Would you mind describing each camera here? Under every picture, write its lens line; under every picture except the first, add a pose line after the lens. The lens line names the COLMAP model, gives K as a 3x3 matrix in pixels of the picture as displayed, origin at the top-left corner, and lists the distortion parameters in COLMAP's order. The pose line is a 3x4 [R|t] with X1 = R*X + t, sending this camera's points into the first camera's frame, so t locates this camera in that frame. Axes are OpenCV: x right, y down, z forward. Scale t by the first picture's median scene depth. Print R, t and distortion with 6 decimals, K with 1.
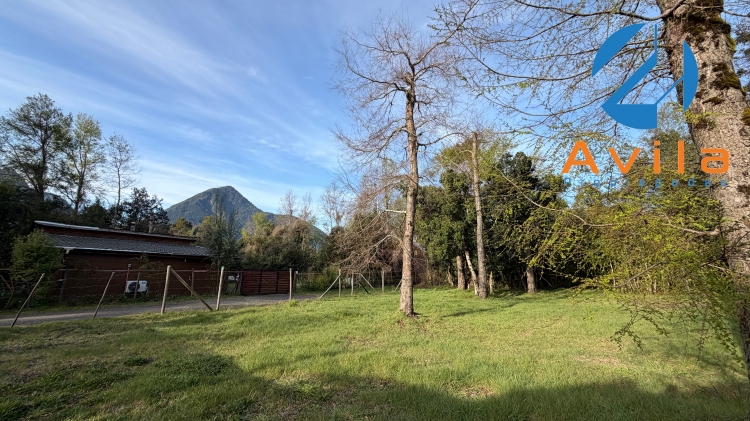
lens RADIAL K [[296.0, 0, 373.8], [0, 296.0, 212.2], [0, 0, 1]] dist [-0.000573, -0.000128]
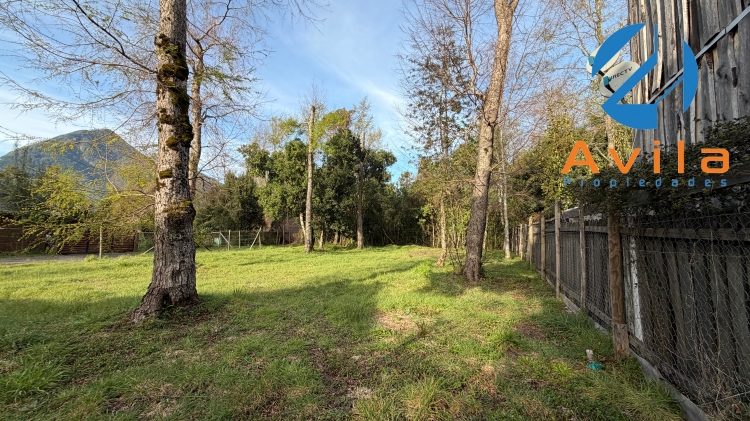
lens RADIAL K [[296.0, 0, 373.8], [0, 296.0, 212.2], [0, 0, 1]] dist [-0.000573, -0.000128]
pose [[0.962342, 0.021870, 0.270959, 0.151178], [-0.056079, 0.991290, 0.119160, -0.012659], [-0.265993, -0.129868, 0.955187, -0.090386]]
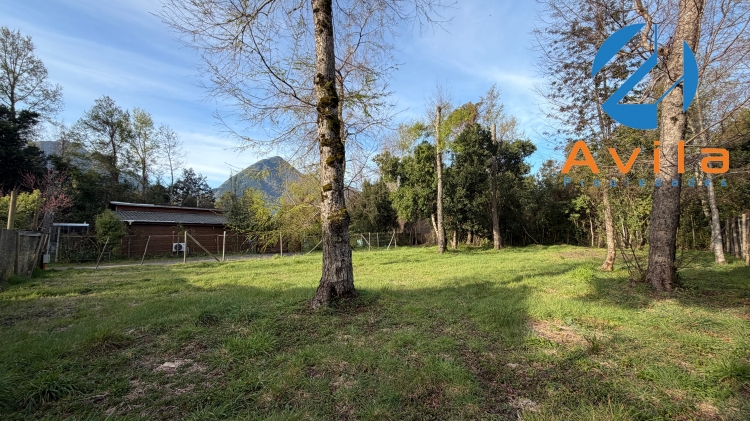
lens RADIAL K [[296.0, 0, 373.8], [0, 296.0, 212.2], [0, 0, 1]] dist [-0.000573, -0.000128]
pose [[0.987651, -0.031518, -0.153464, 0.145877], [0.050172, 0.991596, 0.119244, -0.013317], [0.148416, -0.125471, 0.980933, -0.092208]]
